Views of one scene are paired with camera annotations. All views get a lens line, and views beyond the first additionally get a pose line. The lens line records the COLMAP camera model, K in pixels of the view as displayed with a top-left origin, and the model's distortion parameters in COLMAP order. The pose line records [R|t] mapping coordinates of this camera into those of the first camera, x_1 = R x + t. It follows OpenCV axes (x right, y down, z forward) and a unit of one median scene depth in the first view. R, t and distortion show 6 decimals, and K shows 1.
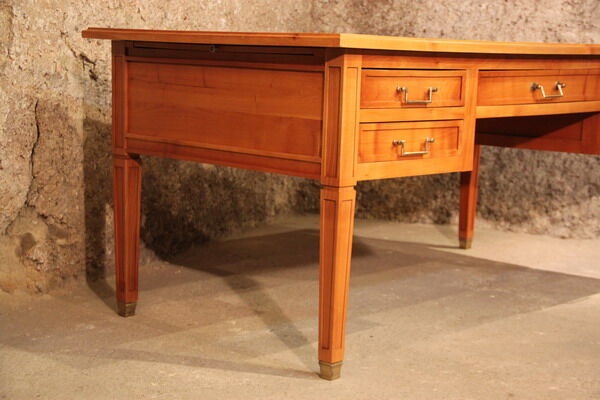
lens RADIAL K [[1073.8, 0, 300.3], [0, 1073.8, 203.4], [0, 0, 1]] dist [0.238793, 0.000000]
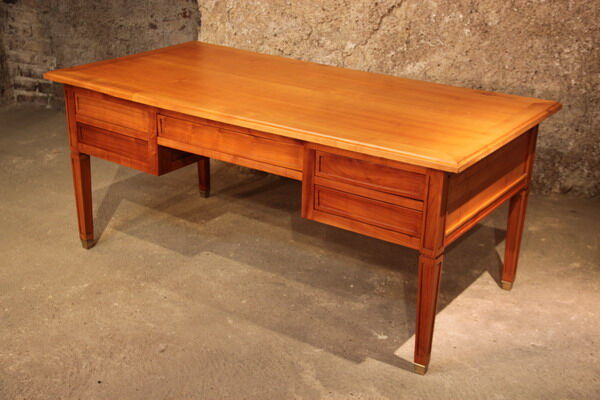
lens RADIAL K [[832.2, 0, 299.2], [0, 832.2, 206.5], [0, 0, 1]] dist [0.129869, 0.000000]
pose [[0.244409, 0.352367, -0.903383, 1.106606], [-0.147071, 0.934331, 0.324648, -0.344680], [0.958454, 0.053515, 0.280182, 0.682699]]
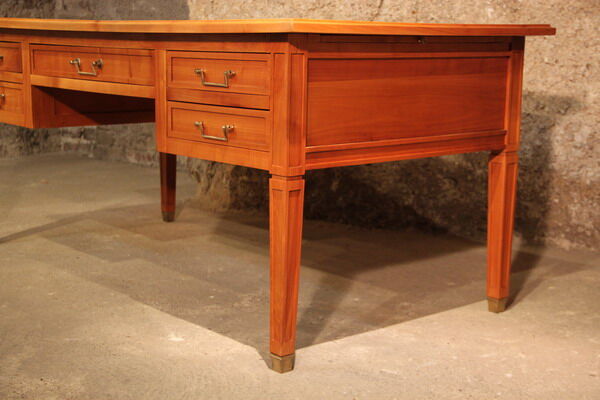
lens RADIAL K [[944.7, 0, 301.6], [0, 944.7, 200.6], [0, 0, 1]] dist [0.179491, 0.000000]
pose [[-0.098177, 0.137321, -0.985649, 1.013184], [-0.157669, 0.975778, 0.151650, -0.137217], [0.982600, 0.170295, -0.074147, 1.185376]]
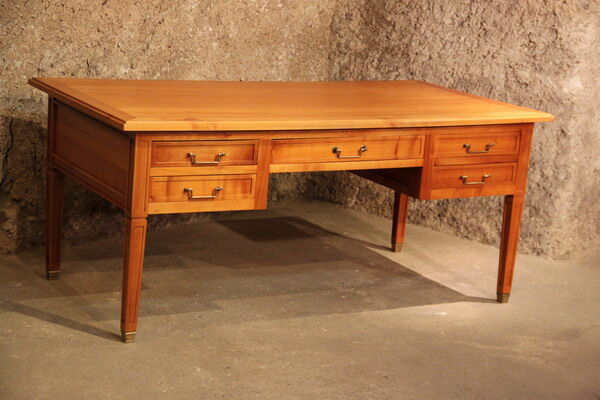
lens RADIAL K [[1302.1, 0, 302.3], [0, 1302.1, 199.7], [0, 0, 1]] dist [0.370447, 0.000000]
pose [[0.957412, 0.110941, -0.266559, 0.559723], [-0.092573, 0.992442, 0.080553, -0.156809], [0.273481, -0.052446, 0.960447, -0.520759]]
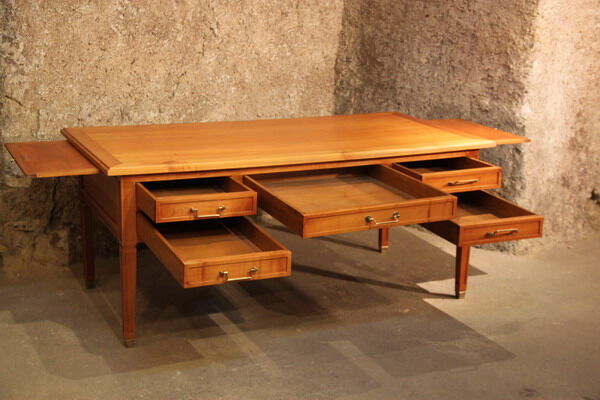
lens RADIAL K [[944.7, 0, 299.6], [0, 944.7, 200.8], [0, 0, 1]] dist [0.179491, 0.000000]
pose [[0.925977, 0.089201, -0.366892, 0.663800], [-0.050769, 0.992284, 0.113118, -0.214156], [0.374152, -0.086118, 0.923360, -0.270616]]
